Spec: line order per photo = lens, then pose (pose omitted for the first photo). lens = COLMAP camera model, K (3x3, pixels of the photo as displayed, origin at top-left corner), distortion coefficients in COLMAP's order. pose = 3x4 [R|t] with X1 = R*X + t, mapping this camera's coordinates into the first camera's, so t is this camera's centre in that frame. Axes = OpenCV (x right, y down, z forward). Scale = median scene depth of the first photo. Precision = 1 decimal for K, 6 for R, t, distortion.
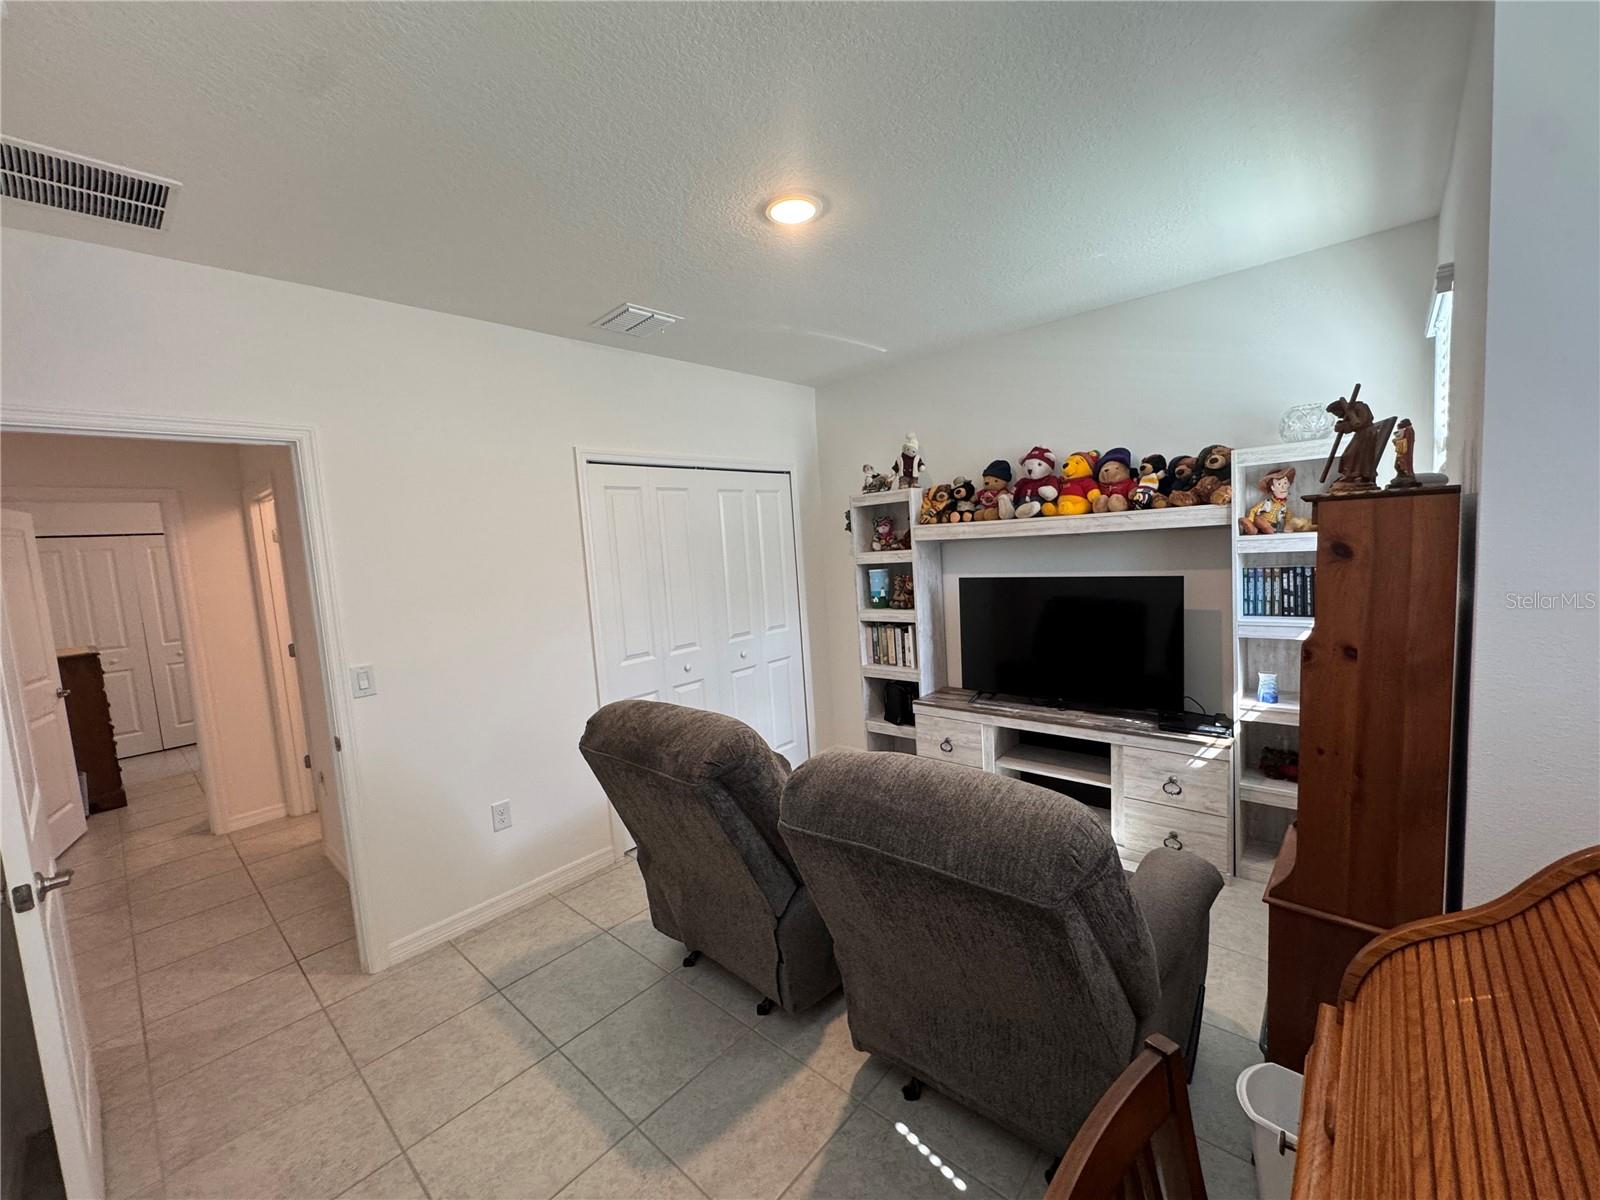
lens RADIAL K [[642.0, 0, 802.0], [0, 642.0, 600.7], [0, 0, 1]] dist [-0.003675, 0.000129]
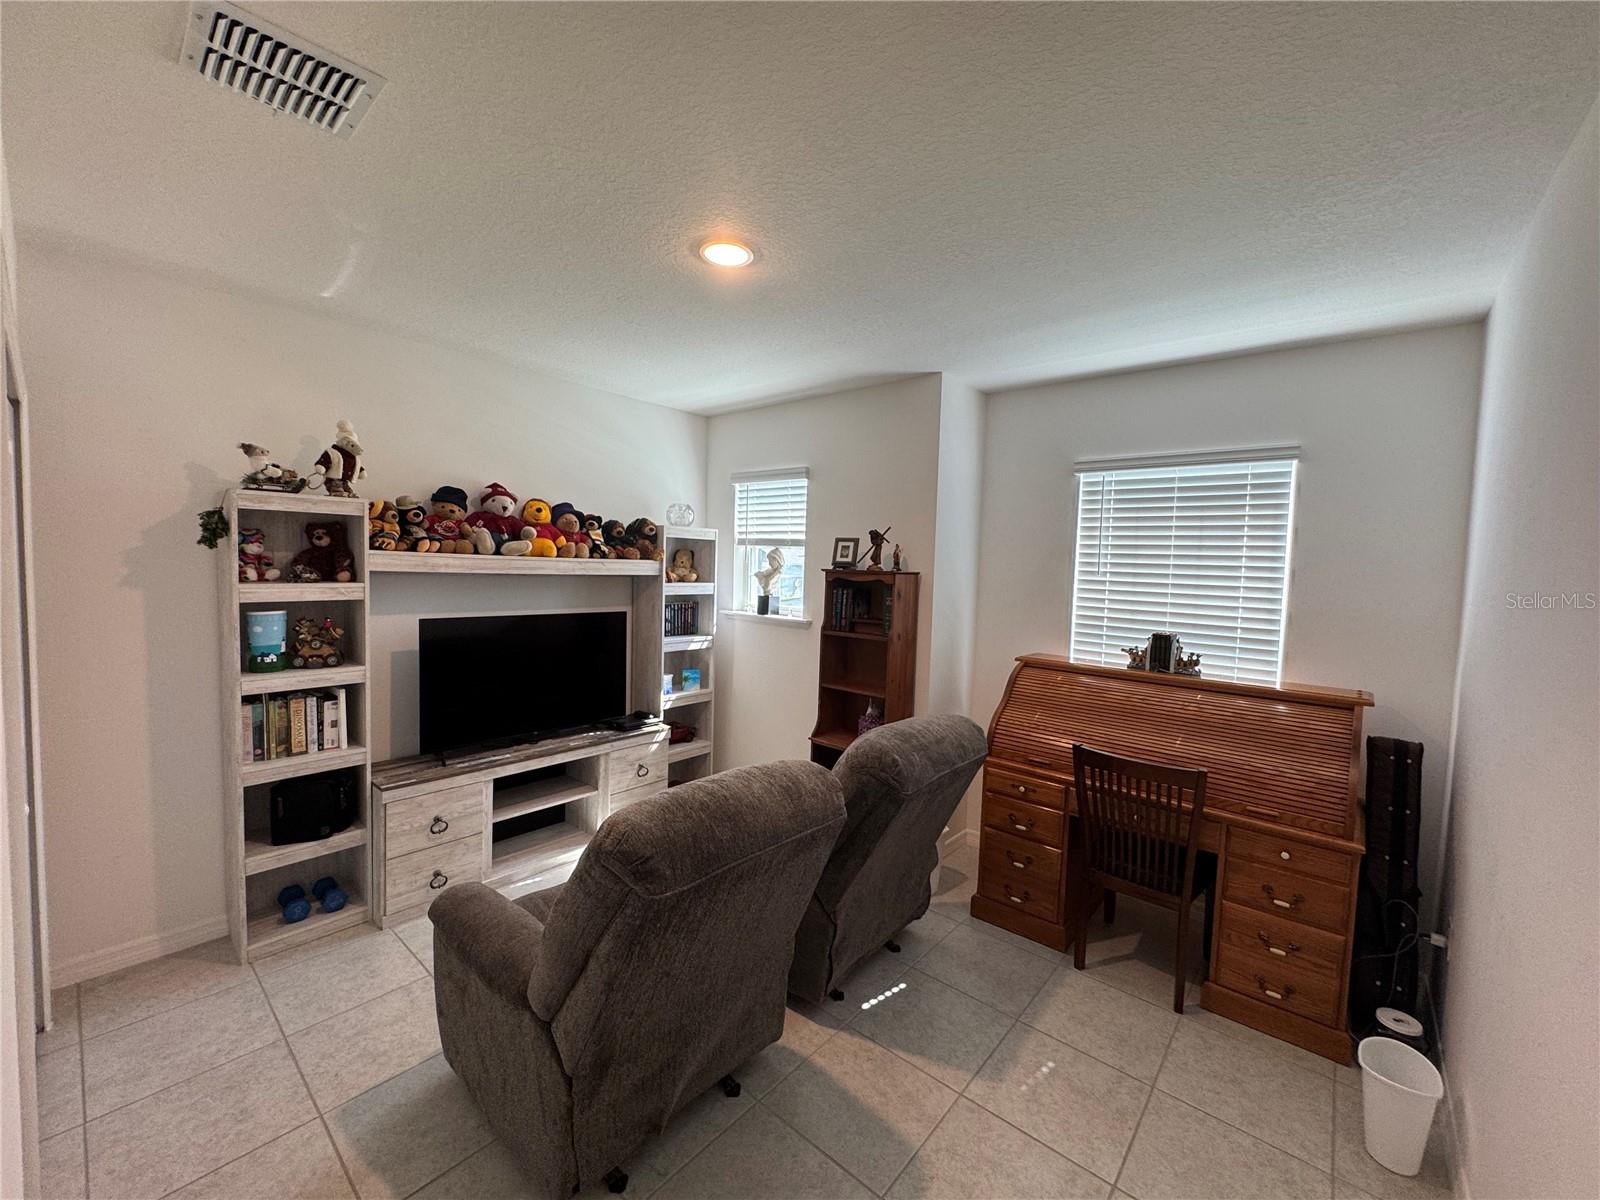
lens RADIAL K [[642.0, 0, 801.0], [0, 642.0, 602.8], [0, 0, 1]] dist [-0.003675, 0.000129]
pose [[-0.024989, 0.003489, 0.999682, -0.625157], [0.062827, 0.998023, -0.001913, -0.026161], [-0.997712, 0.062759, -0.025159, 0.570384]]
